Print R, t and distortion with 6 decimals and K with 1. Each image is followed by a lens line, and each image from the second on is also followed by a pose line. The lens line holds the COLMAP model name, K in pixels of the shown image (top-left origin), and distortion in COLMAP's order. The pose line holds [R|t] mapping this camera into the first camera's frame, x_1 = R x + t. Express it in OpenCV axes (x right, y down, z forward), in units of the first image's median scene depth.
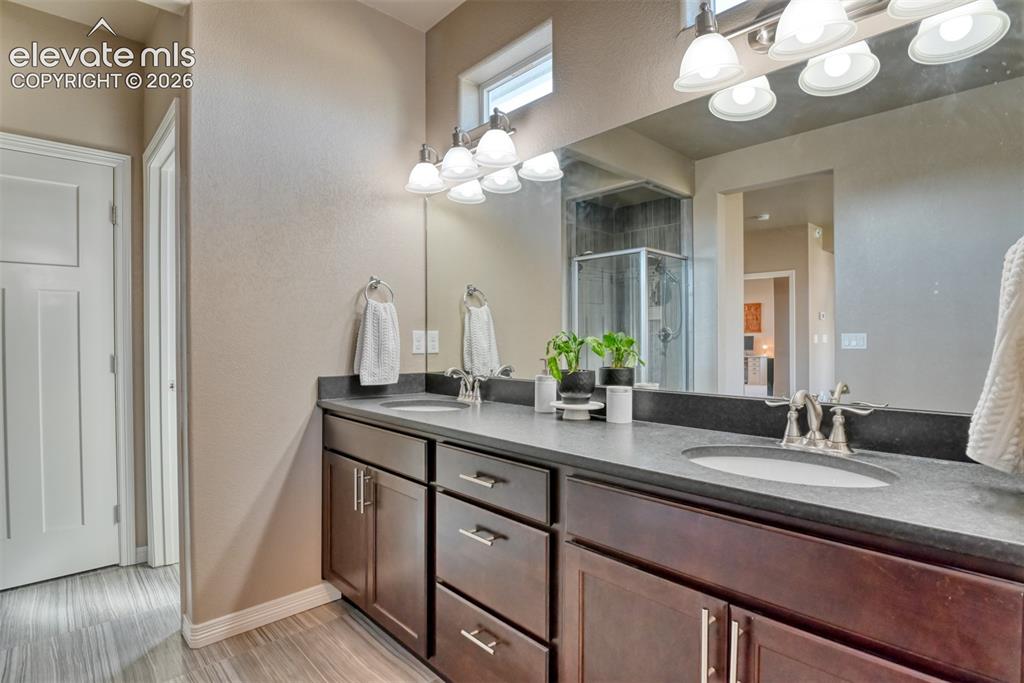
lens RADIAL K [[511.2, 0, 514.7], [0, 511.2, 344.8], [0, 0, 1]] dist [-0.024889, -0.002538]
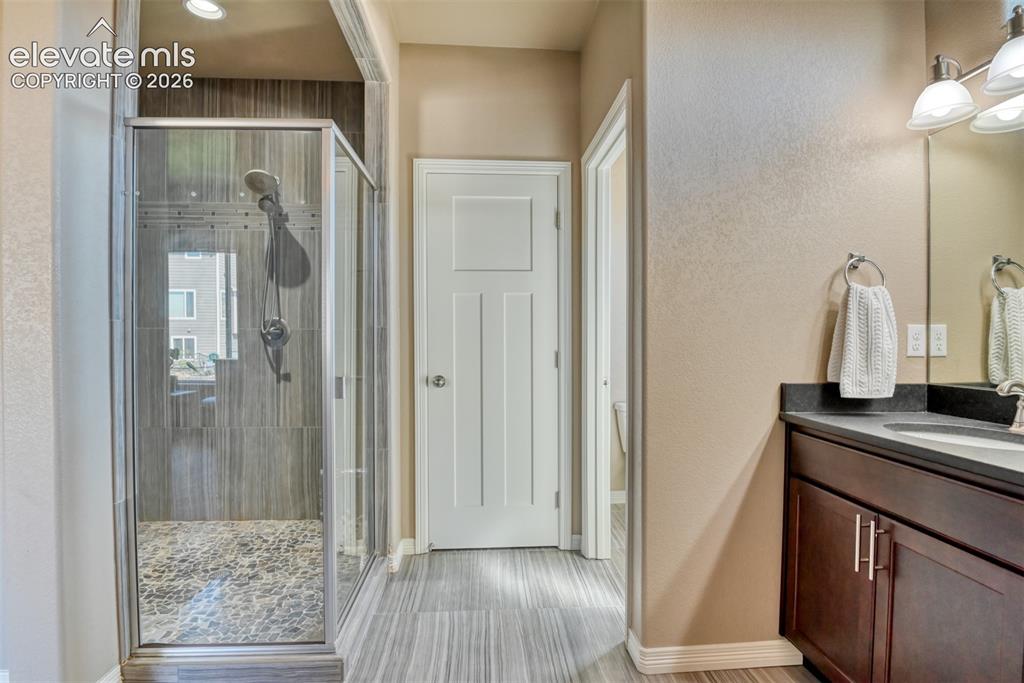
lens RADIAL K [[511.2, 0, 514.7], [0, 511.2, 344.8], [0, 0, 1]] dist [-0.024889, -0.002538]
pose [[0.772638, 0.009349, -0.634779, -0.195176], [-0.006626, 0.999956, 0.006661, 0.000012], [0.634813, -0.000941, 0.772665, 0.110724]]
